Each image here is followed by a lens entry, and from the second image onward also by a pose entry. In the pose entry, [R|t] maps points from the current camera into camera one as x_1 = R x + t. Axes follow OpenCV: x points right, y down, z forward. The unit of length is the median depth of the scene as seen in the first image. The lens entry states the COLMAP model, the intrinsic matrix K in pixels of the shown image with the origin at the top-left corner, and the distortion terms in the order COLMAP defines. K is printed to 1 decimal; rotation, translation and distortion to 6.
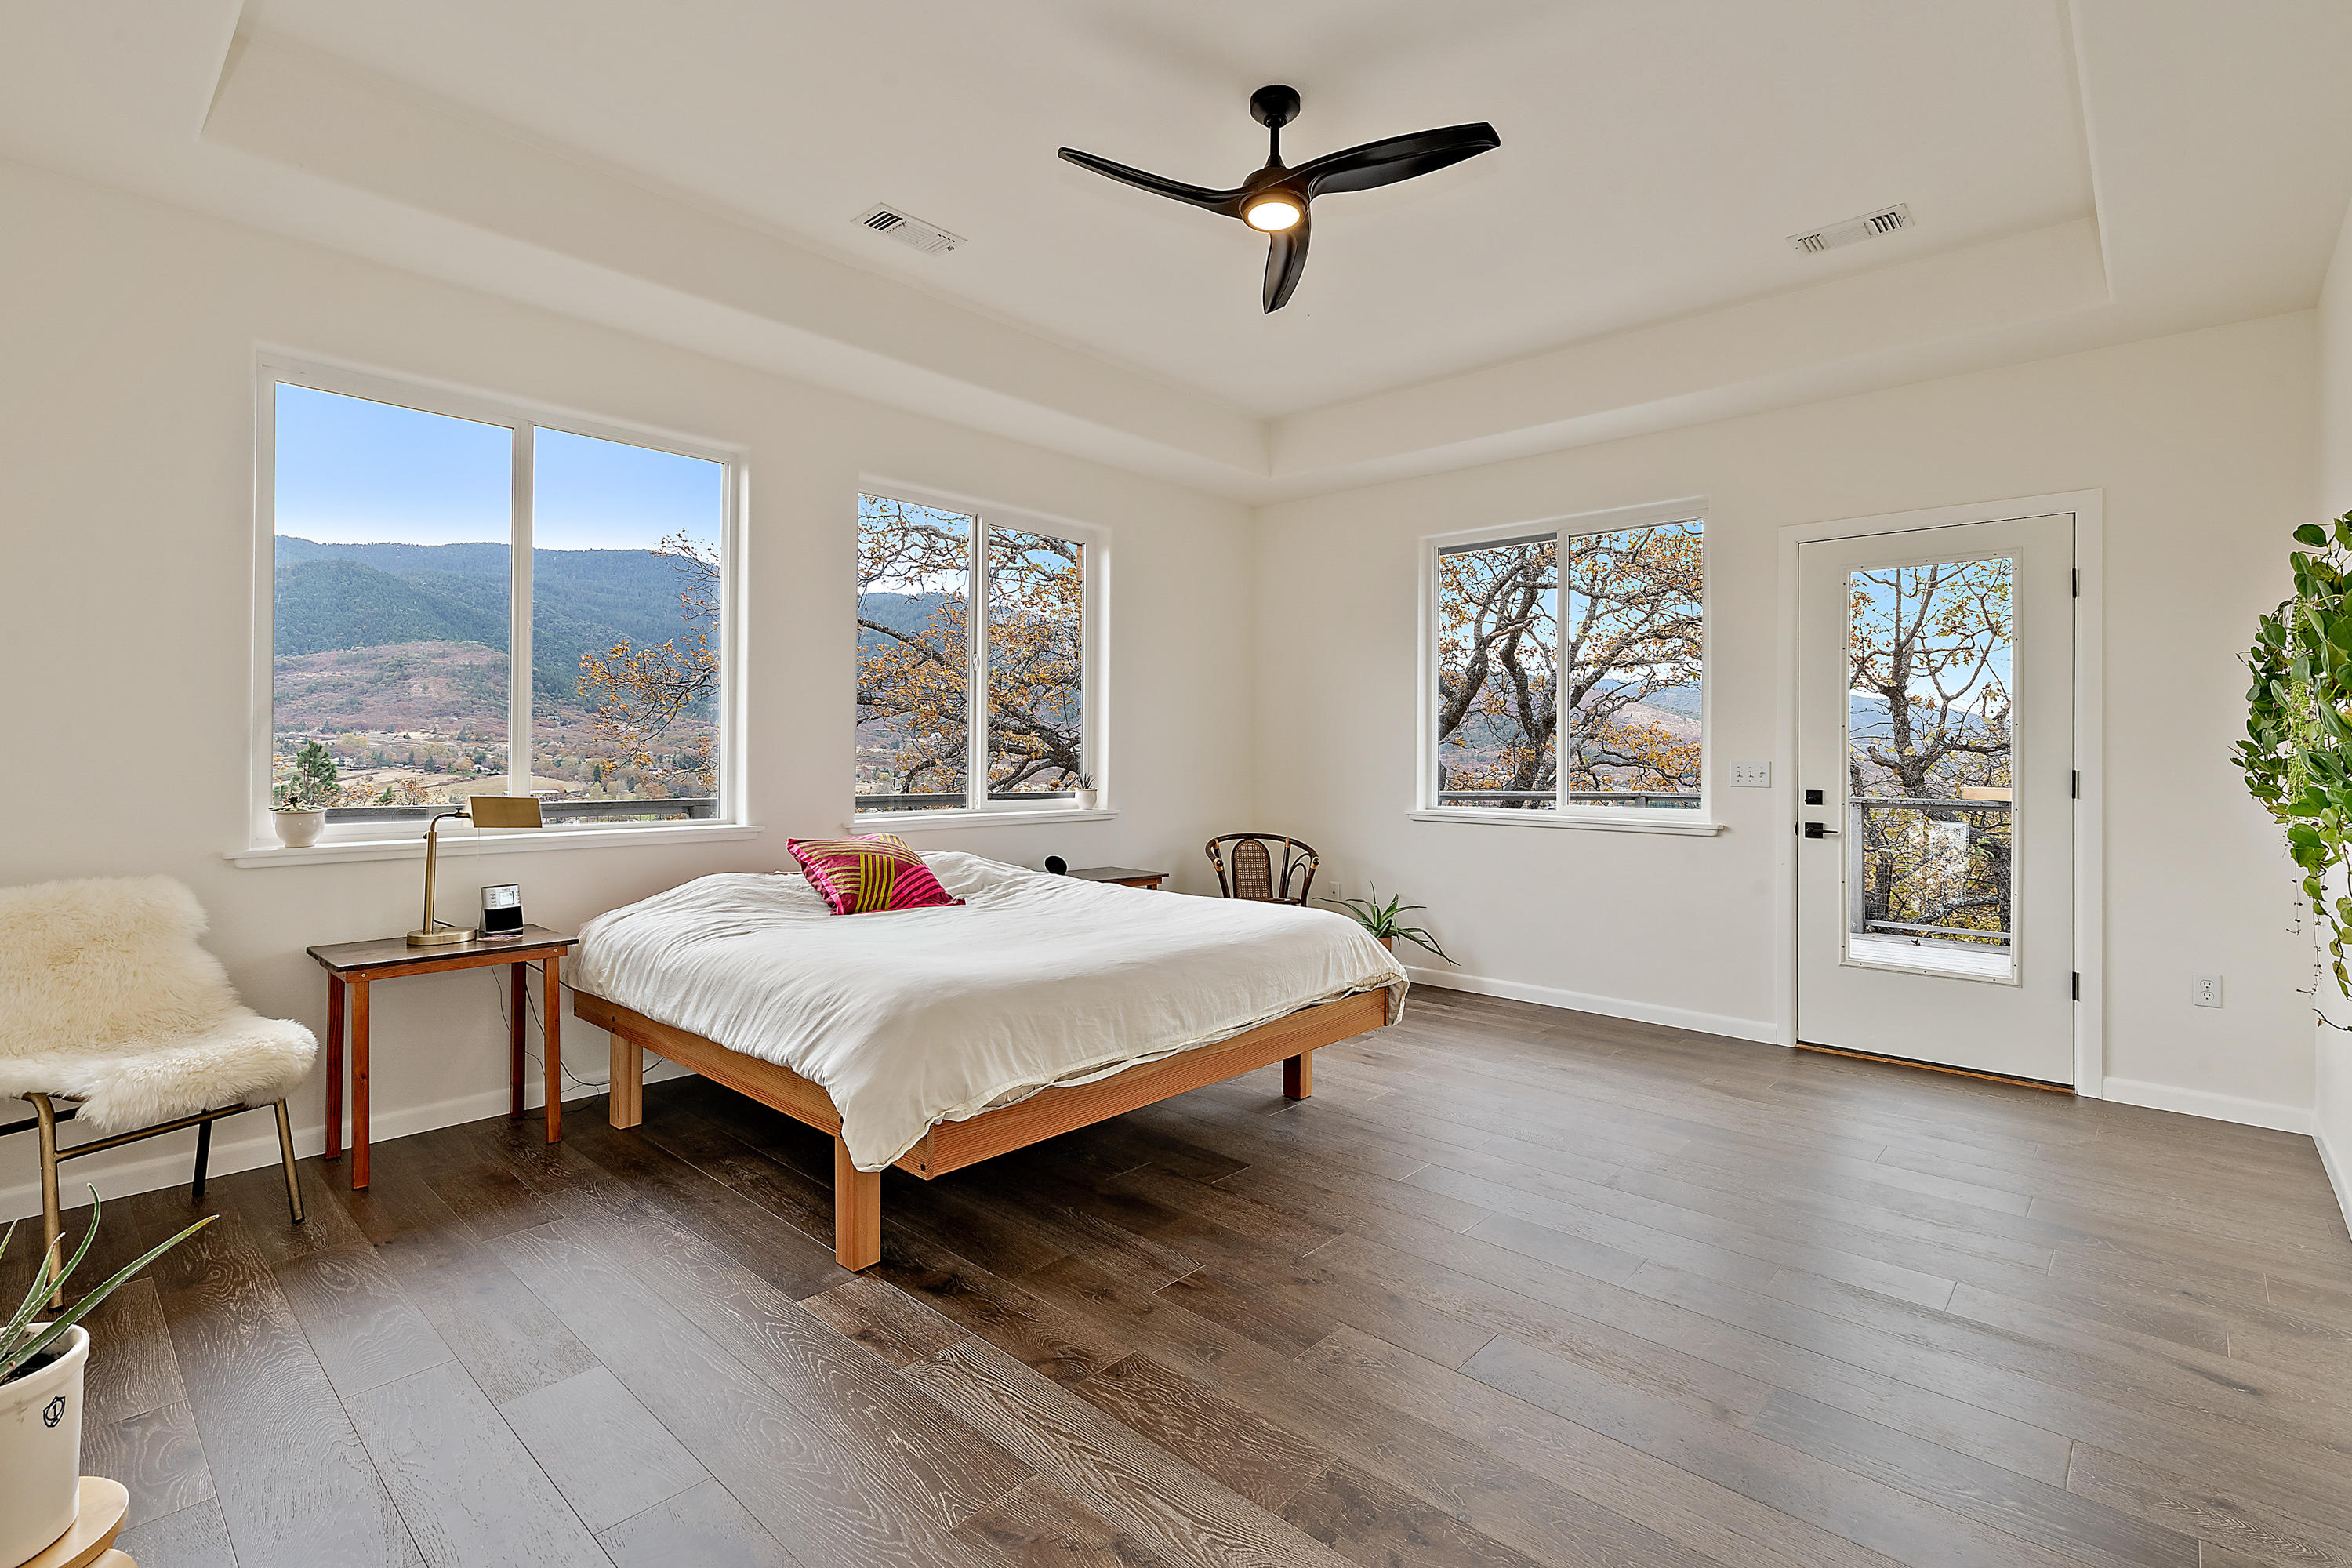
lens RADIAL K [[1088.1, 0, 1186.5], [0, 1088.1, 779.7], [0, 0, 1]] dist [-0.005471, -0.000001]
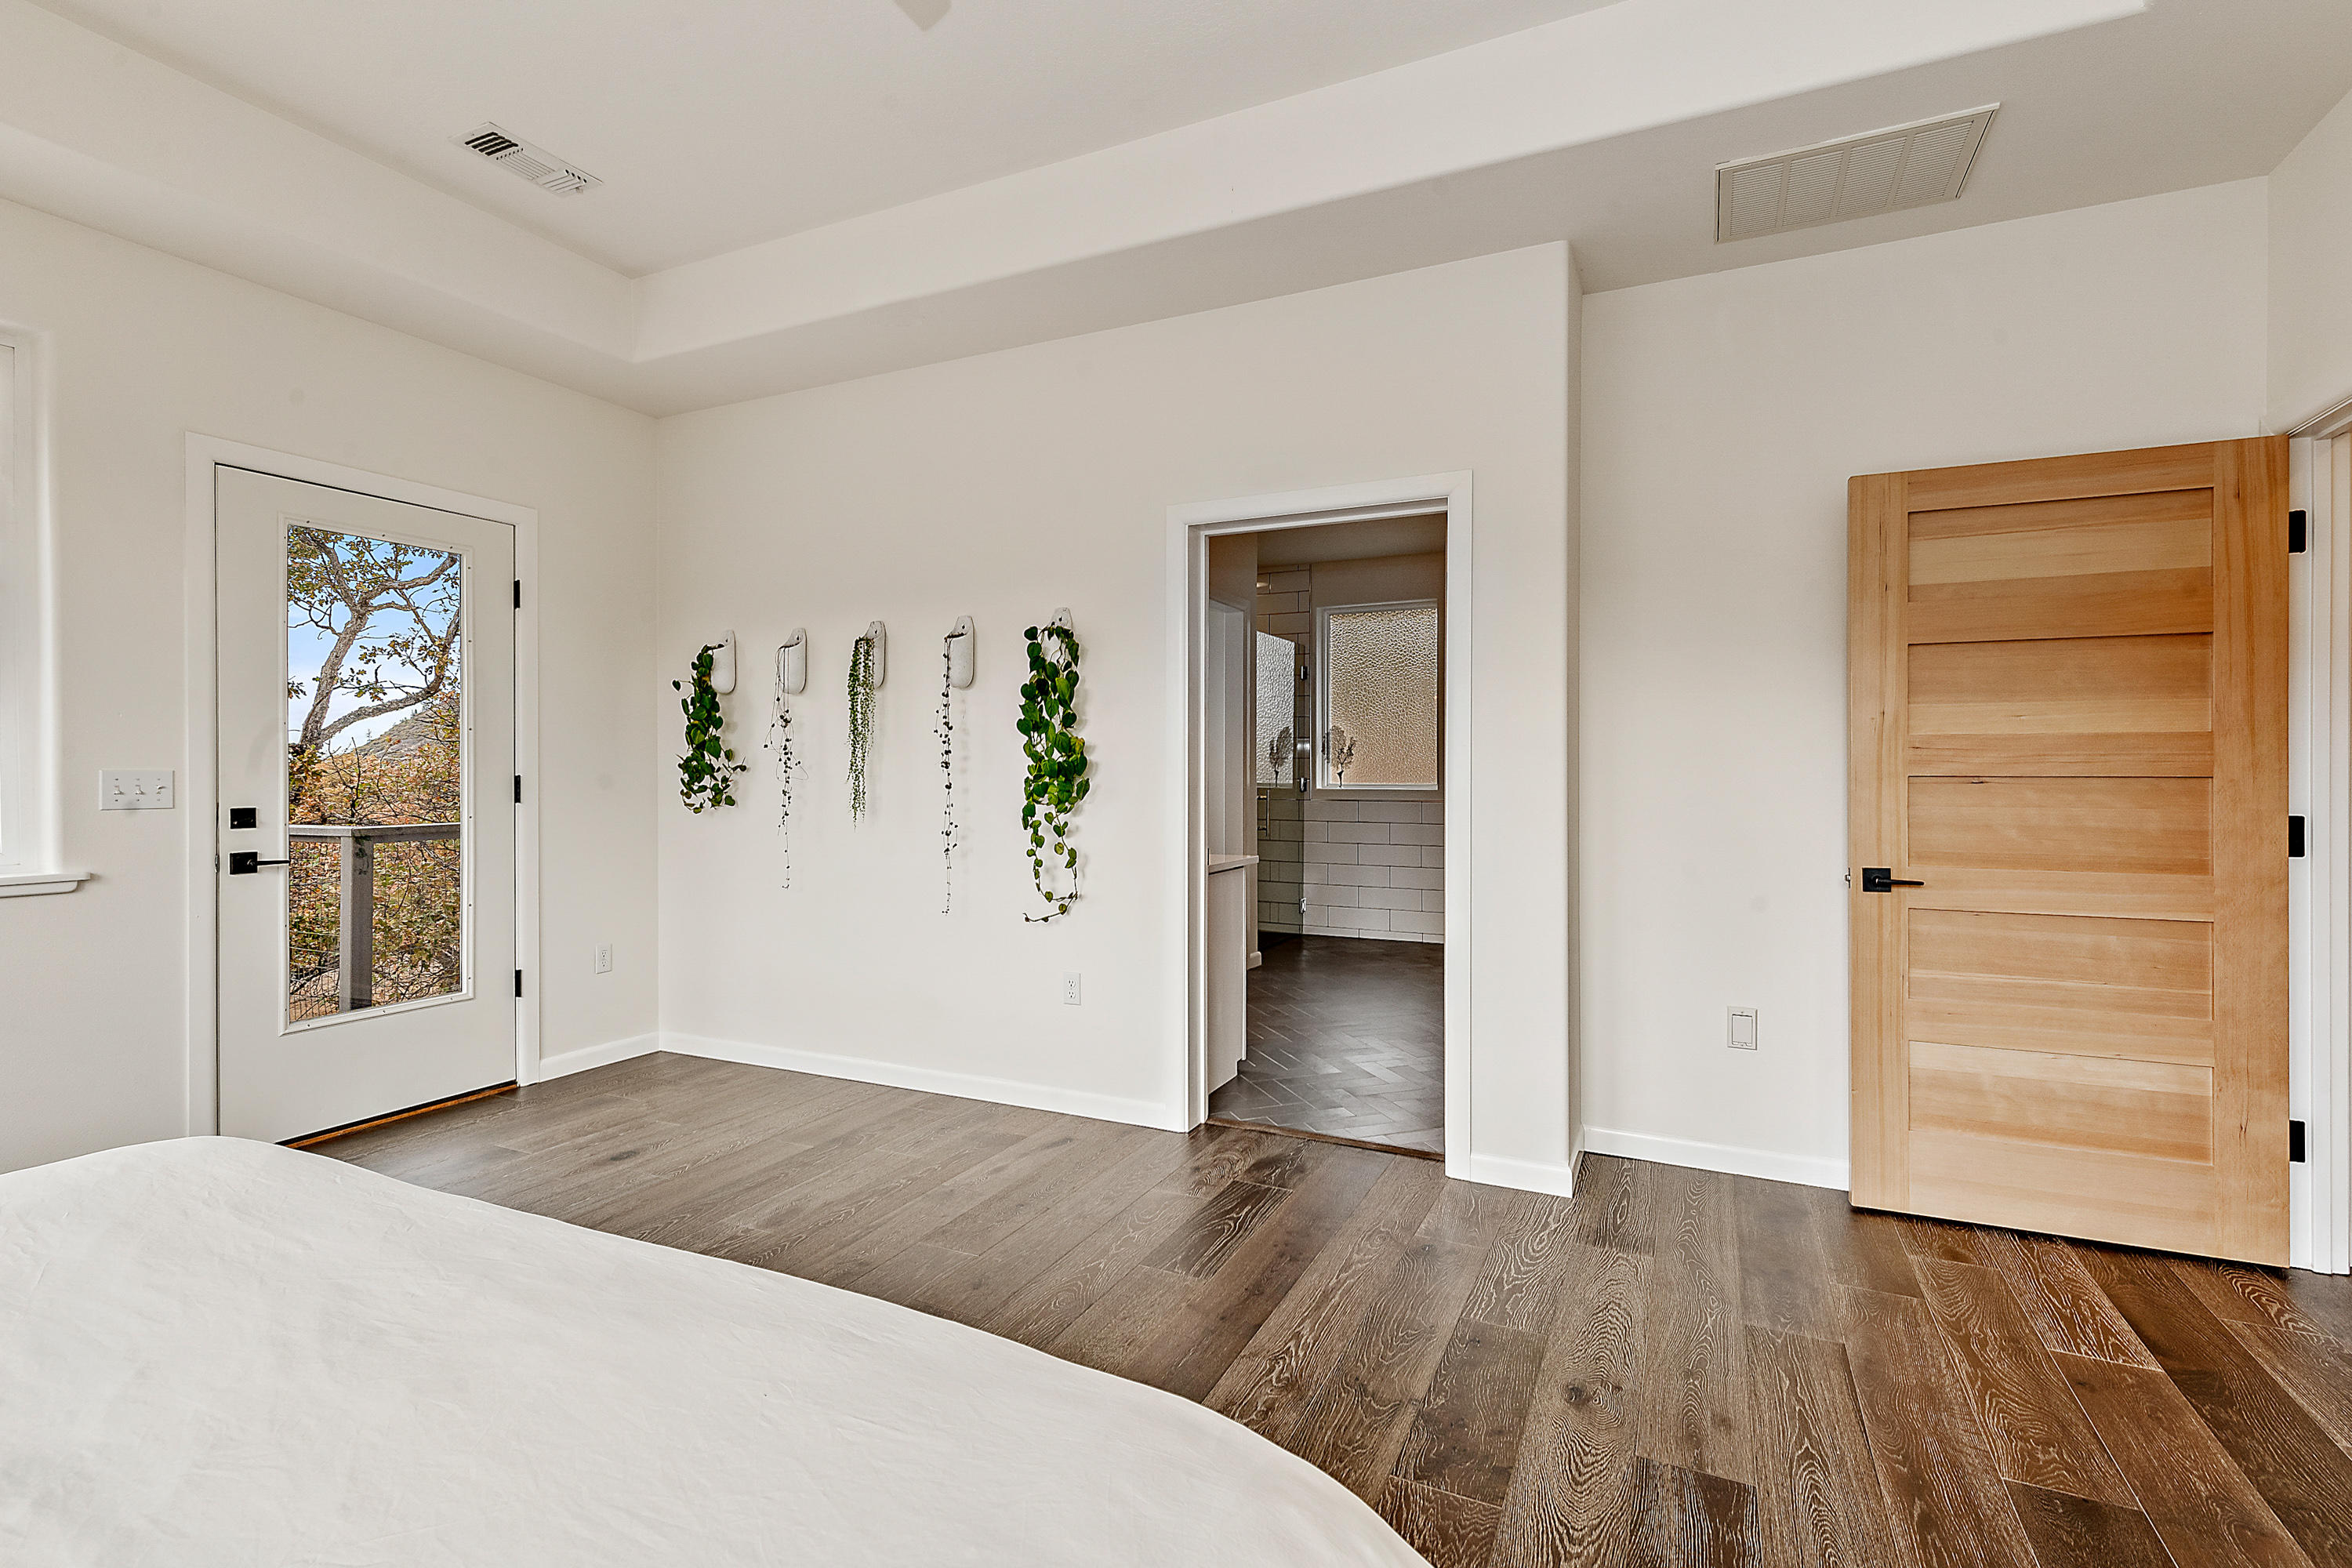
lens RADIAL K [[1088.1, 0, 1175.5], [0, 1088.1, 770.2], [0, 0, 1]] dist [-0.005471, -0.000001]
pose [[-0.282800, -0.010010, 0.959127, -0.327070], [0.026297, 0.999489, 0.018185, -0.013702], [-0.958818, 0.030365, -0.282393, 0.641685]]
